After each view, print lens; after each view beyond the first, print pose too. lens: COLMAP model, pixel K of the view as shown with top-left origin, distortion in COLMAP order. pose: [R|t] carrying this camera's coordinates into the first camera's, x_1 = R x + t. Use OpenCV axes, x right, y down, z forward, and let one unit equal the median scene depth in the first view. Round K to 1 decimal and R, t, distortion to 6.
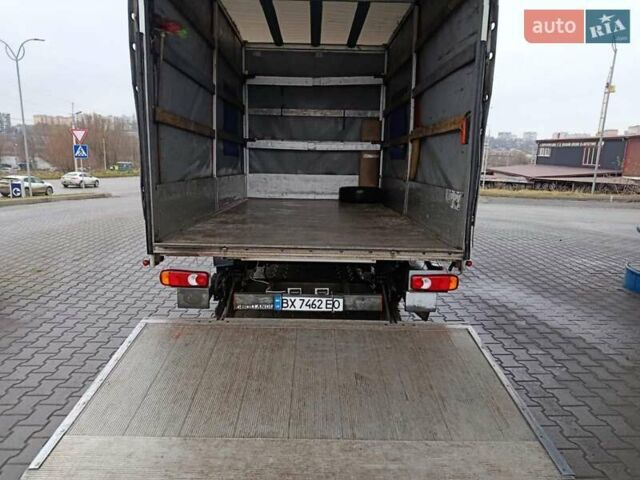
lens RADIAL K [[445.3, 0, 315.6], [0, 445.3, 247.7], [0, 0, 1]] dist [0.078109, -0.116514]
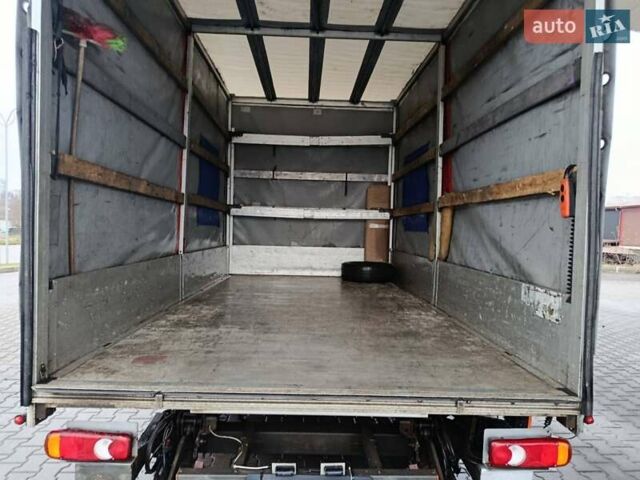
lens RADIAL K [[445.3, 0, 315.6], [0, 445.3, 247.7], [0, 0, 1]] dist [0.078109, -0.116514]
pose [[0.999814, 0.007775, 0.017646, -0.012655], [-0.005149, 0.989532, -0.144220, -0.060191], [-0.018582, 0.144102, 0.989388, 0.247988]]
